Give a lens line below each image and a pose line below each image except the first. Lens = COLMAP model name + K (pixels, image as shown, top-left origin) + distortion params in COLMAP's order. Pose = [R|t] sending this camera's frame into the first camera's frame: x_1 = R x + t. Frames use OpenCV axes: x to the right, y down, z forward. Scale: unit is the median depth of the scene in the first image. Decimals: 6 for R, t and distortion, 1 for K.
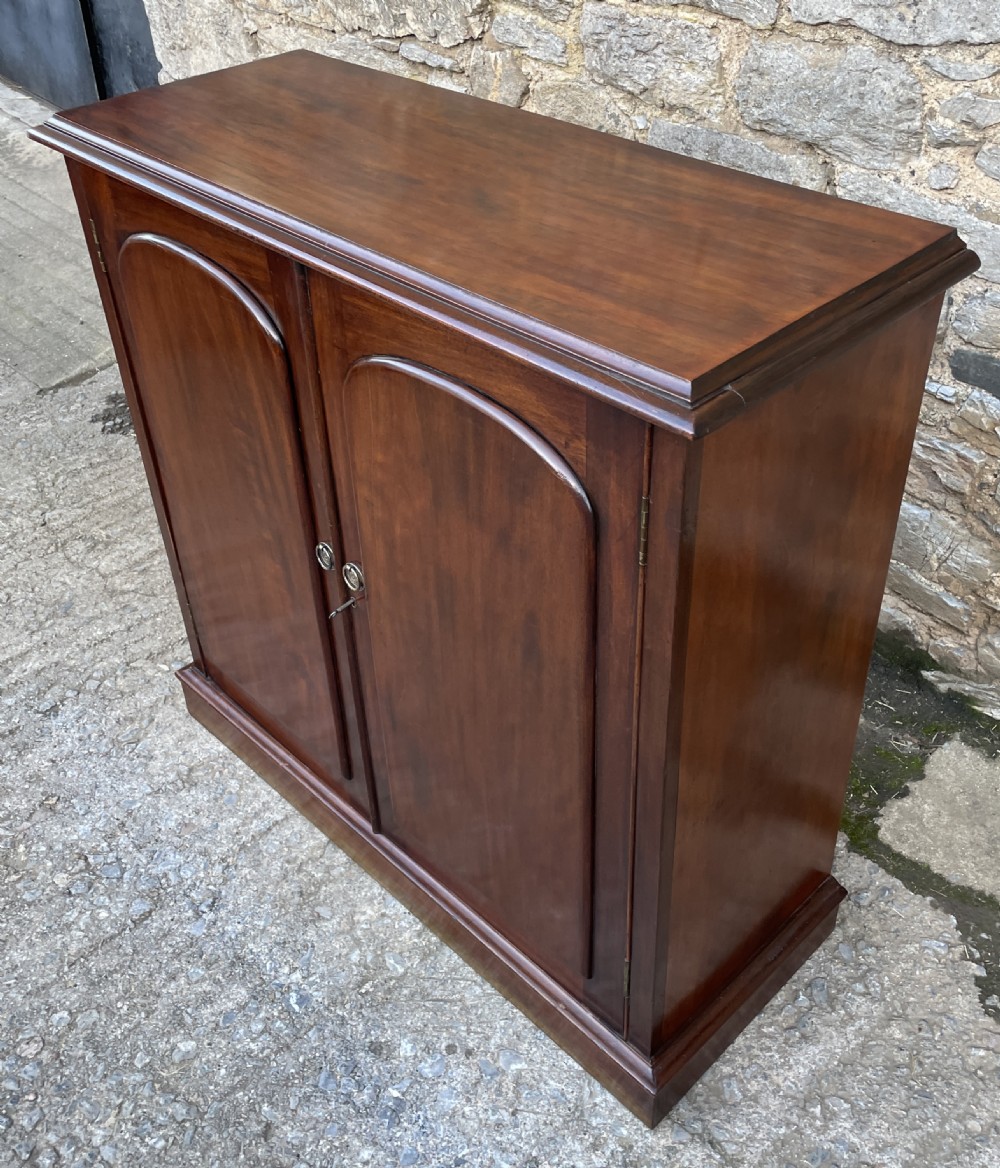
lens RADIAL K [[1220.2, 0, 489.0], [0, 1220.2, 540.5], [0, 0, 1]] dist [0.048410, 0.000000]
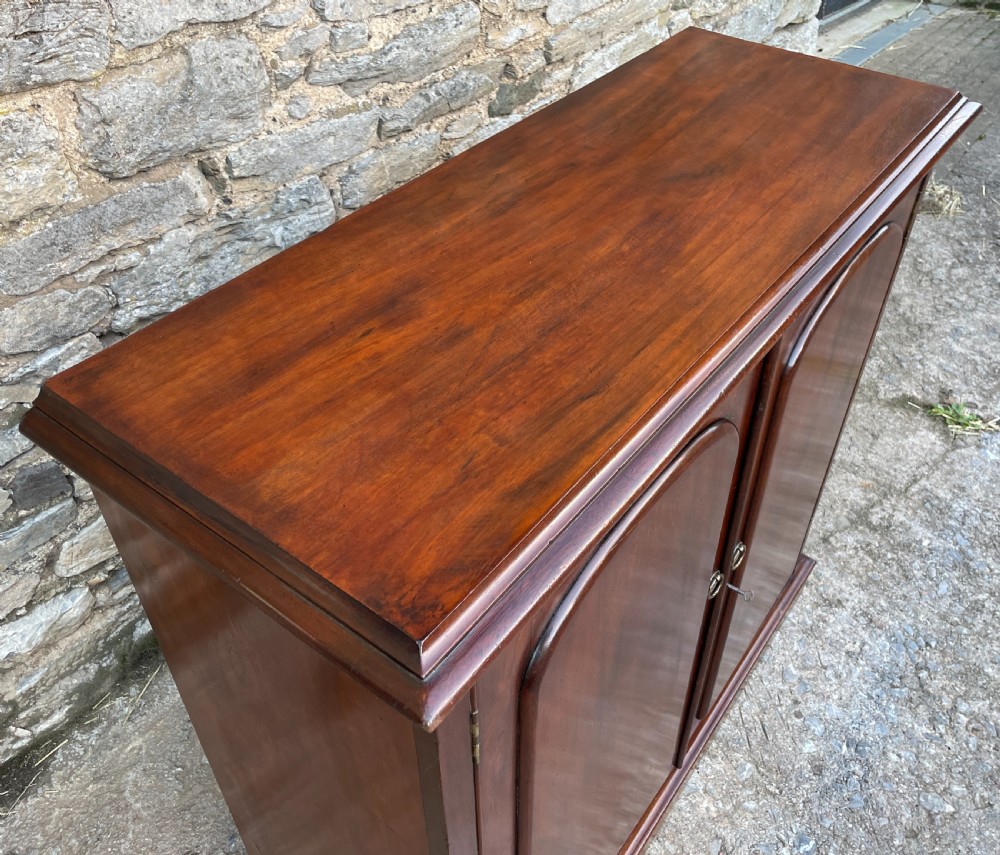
lens RADIAL K [[920.2, 0, 541.2], [0, 920.2, 398.3], [0, 0, 1]] dist [0.034125, 0.000000]
pose [[-0.191790, -0.610567, 0.768391, -0.511988], [0.564766, 0.571646, 0.595198, -0.518460], [-0.802655, 0.548114, 0.235192, 0.741153]]
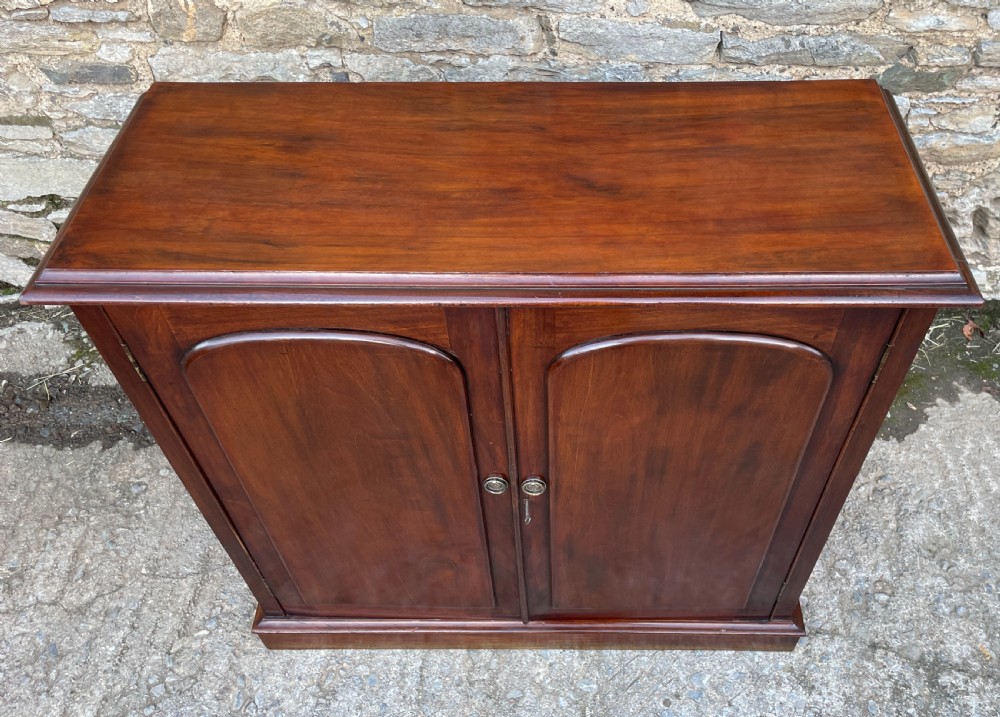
lens RADIAL K [[862.1, 0, 545.6], [0, 862.1, 349.4], [0, 0, 1]] dist [0.067678, -0.076274]
pose [[0.700260, -0.518181, 0.491044, -0.393546], [0.411374, 0.855059, 0.315666, -0.309413], [-0.583444, -0.019045, 0.811930, 0.234669]]
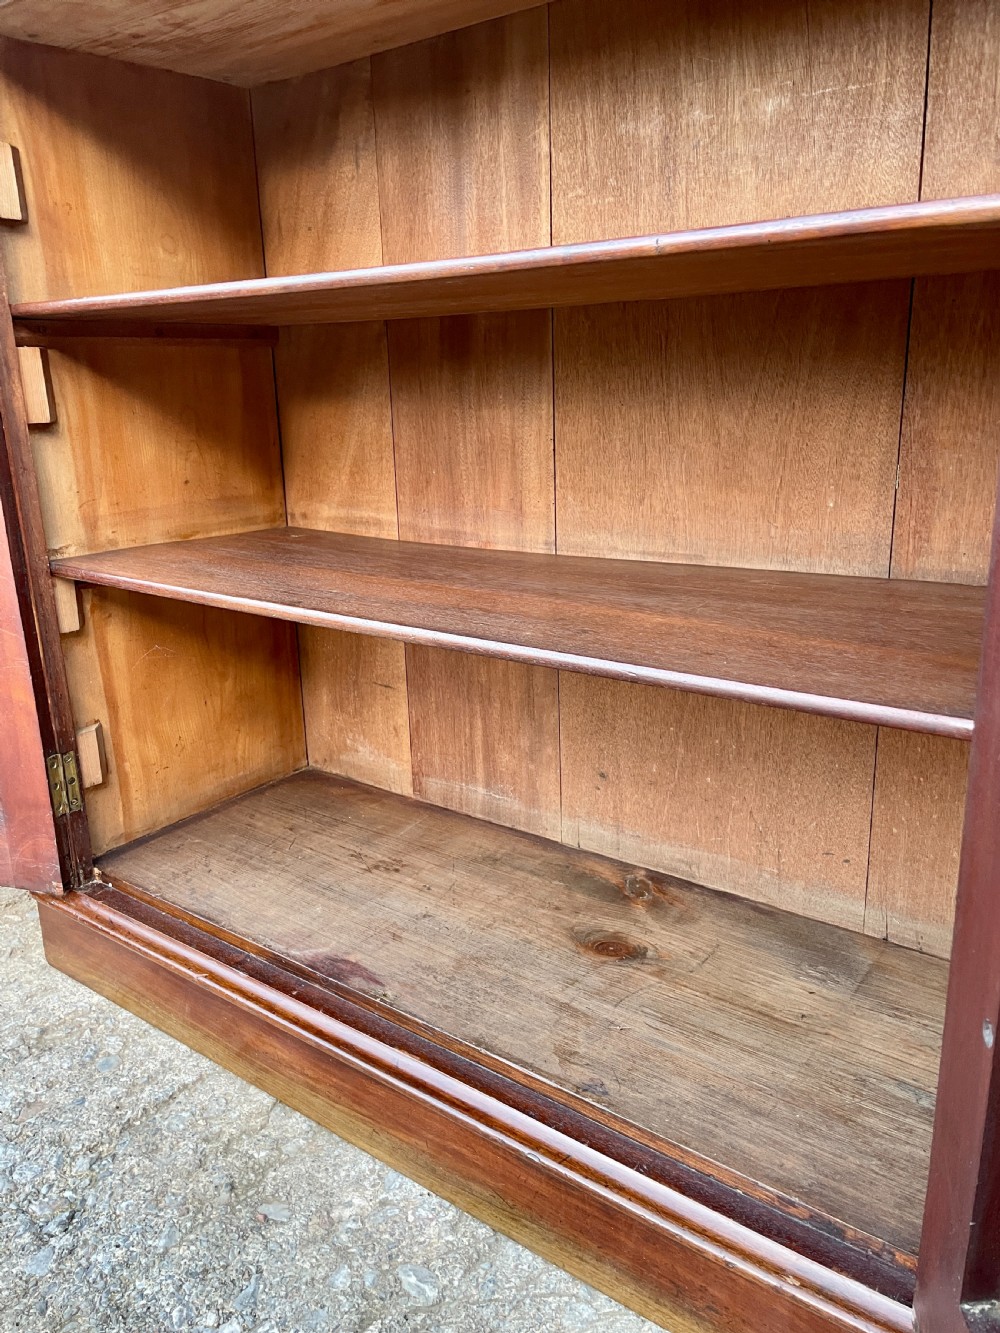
lens RADIAL K [[1024.1, 0, 483.0], [0, 1024.1, 652.9], [0, 0, 1]] dist [0.070655, -0.101723]
pose [[0.989514, -0.029368, 0.141420, -0.104051], [0.077865, 0.933113, -0.351051, 0.247656], [-0.121651, 0.358381, 0.925615, 0.477154]]
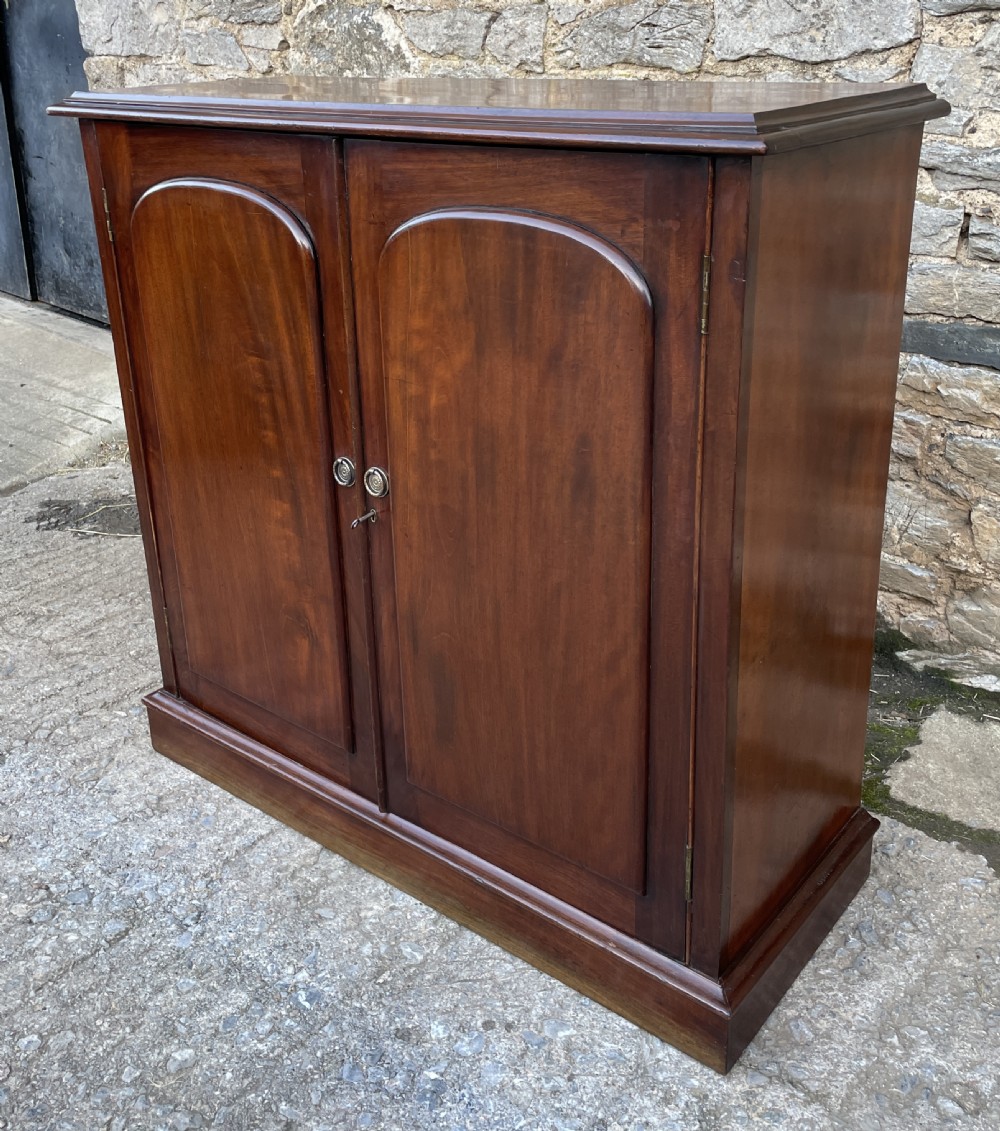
lens RADIAL K [[1199.4, 0, 505.9], [0, 1199.4, 445.0], [0, 0, 1]] dist [0.037153, 0.000000]
pose [[0.991543, -0.029771, 0.126315, -0.108866], [0.064413, 0.957875, -0.279869, 0.238958], [-0.112662, 0.285639, 0.951692, 0.039011]]
